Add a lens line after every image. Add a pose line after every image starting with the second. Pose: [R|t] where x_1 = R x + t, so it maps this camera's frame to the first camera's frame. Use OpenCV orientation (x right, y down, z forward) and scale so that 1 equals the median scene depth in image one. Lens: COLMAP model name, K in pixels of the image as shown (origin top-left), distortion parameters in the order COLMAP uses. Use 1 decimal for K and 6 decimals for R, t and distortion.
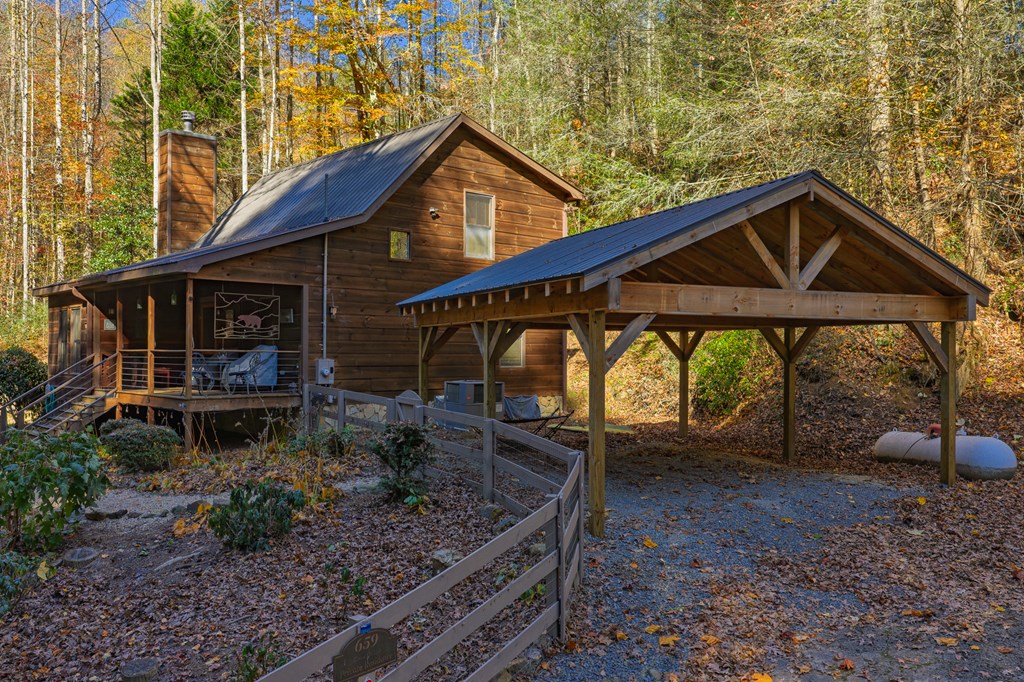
lens RADIAL K [[843.6, 0, 513.9], [0, 843.6, 346.2], [0, 0, 1]] dist [0.021323, -0.036281]
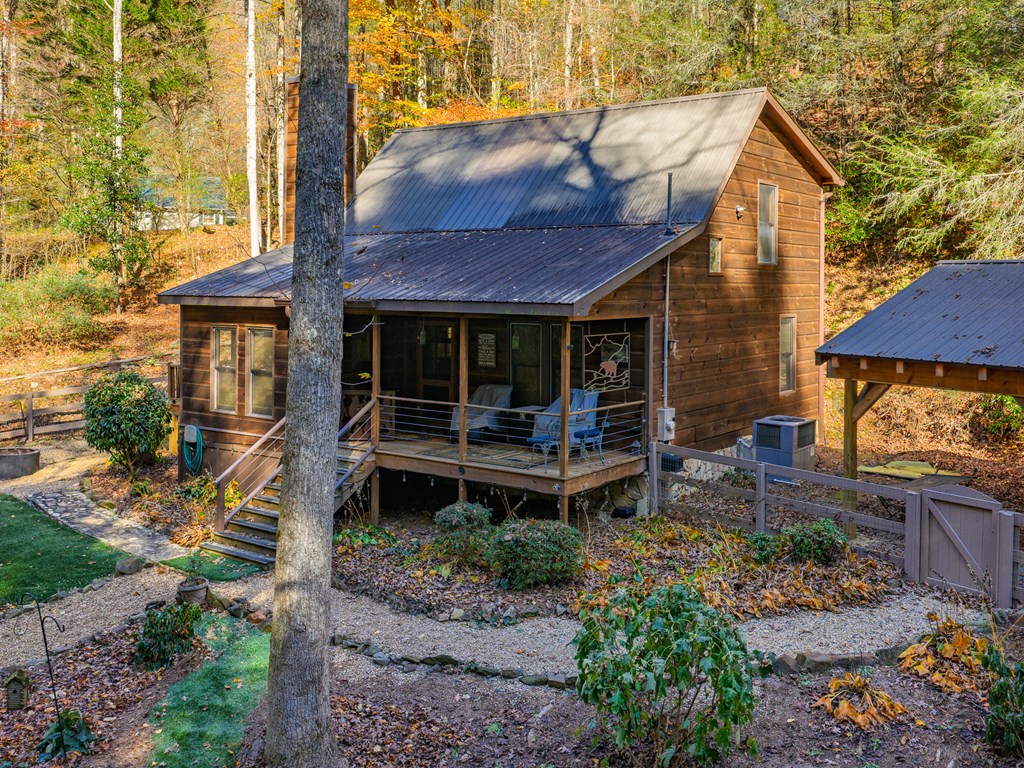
lens RADIAL K [[999.8, 0, 535.8], [0, 999.8, 284.6], [0, 0, 1]] dist [0.021342, -0.008539]
pose [[0.980580, 0.003493, 0.196087, -0.531676], [-0.006288, 0.999887, 0.013634, -0.112848], [-0.196017, -0.014602, 0.980492, 0.111327]]
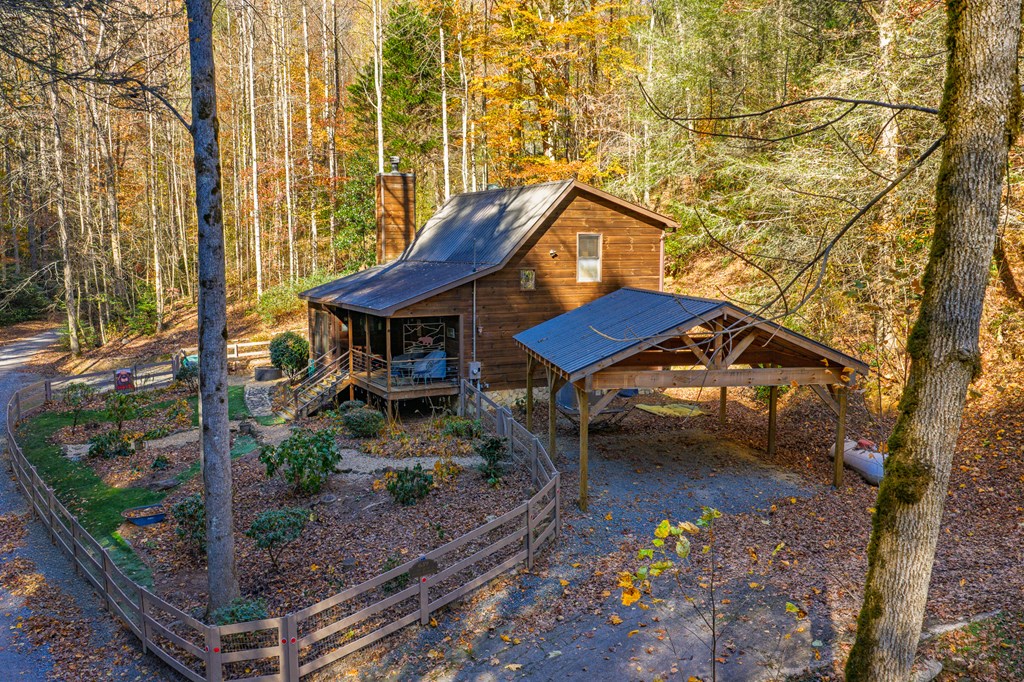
lens RADIAL K [[843.6, 0, 513.9], [0, 843.6, 346.2], [0, 0, 1]] dist [0.021323, -0.036281]
pose [[0.965030, 0.026833, -0.260762, 0.237824], [0.005676, 0.992375, 0.123126, -0.200411], [0.262078, -0.120300, 0.957519, -0.424076]]
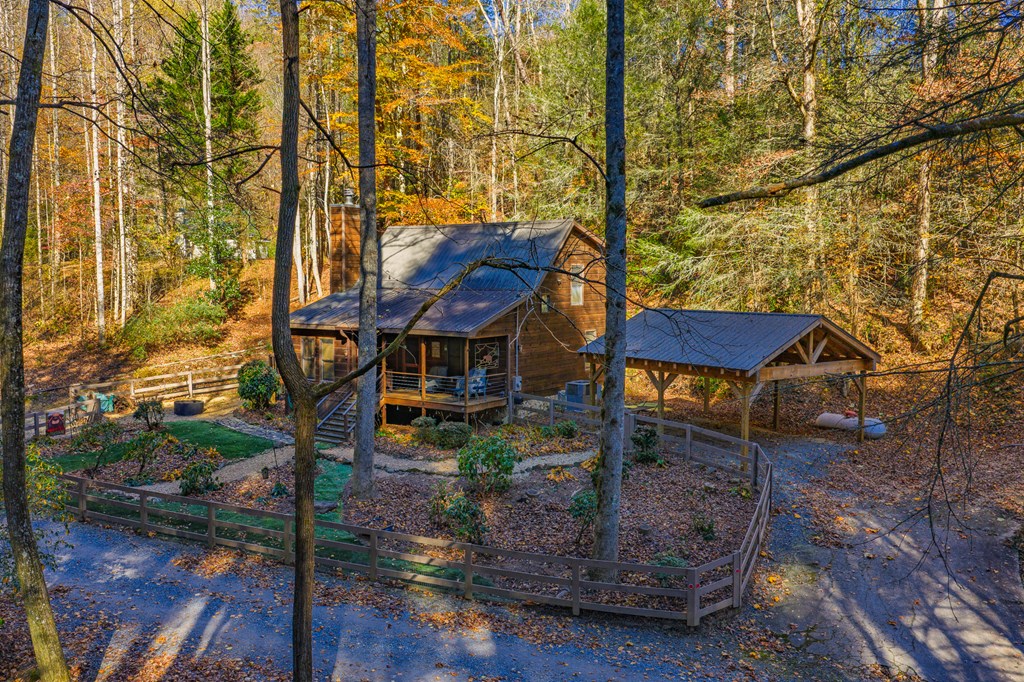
lens RADIAL K [[843.6, 0, 513.9], [0, 843.6, 346.2], [0, 0, 1]] dist [0.021323, -0.036281]
pose [[0.977708, -0.016787, 0.209296, -0.595671], [-0.002280, 0.995891, 0.090527, -0.203769], [-0.209956, -0.088986, 0.973653, -0.677098]]
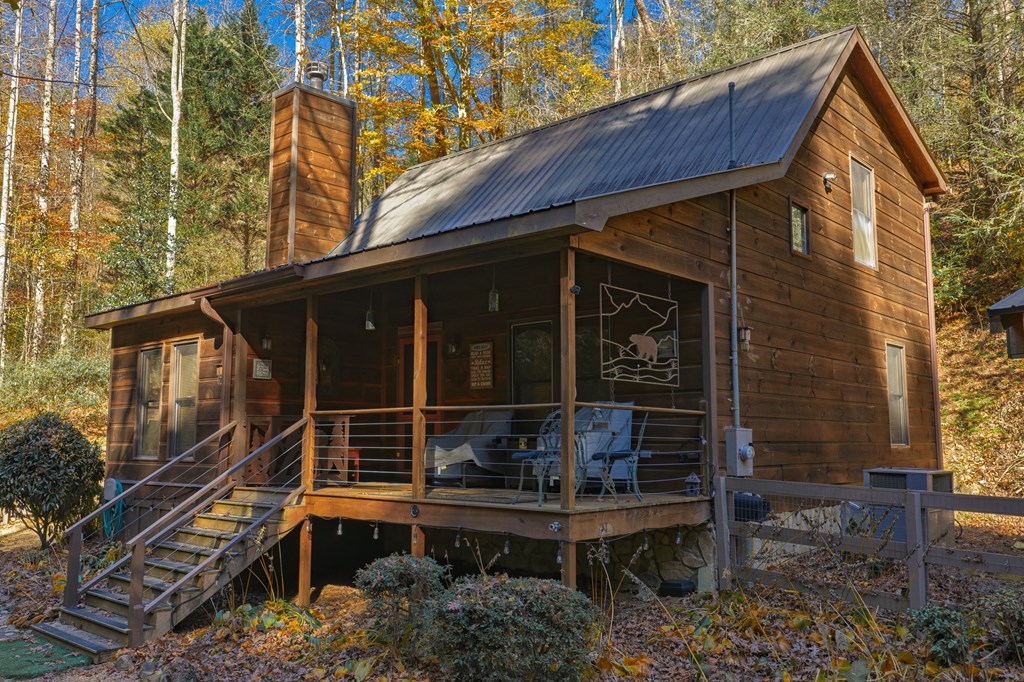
lens RADIAL K [[843.6, 0, 513.9], [0, 843.6, 346.2], [0, 0, 1]] dist [0.021323, -0.036281]
pose [[0.996264, 0.006754, 0.086096, -0.409722], [0.002125, 0.994718, -0.102625, 0.018795], [-0.086334, 0.102425, 0.990987, 0.498198]]
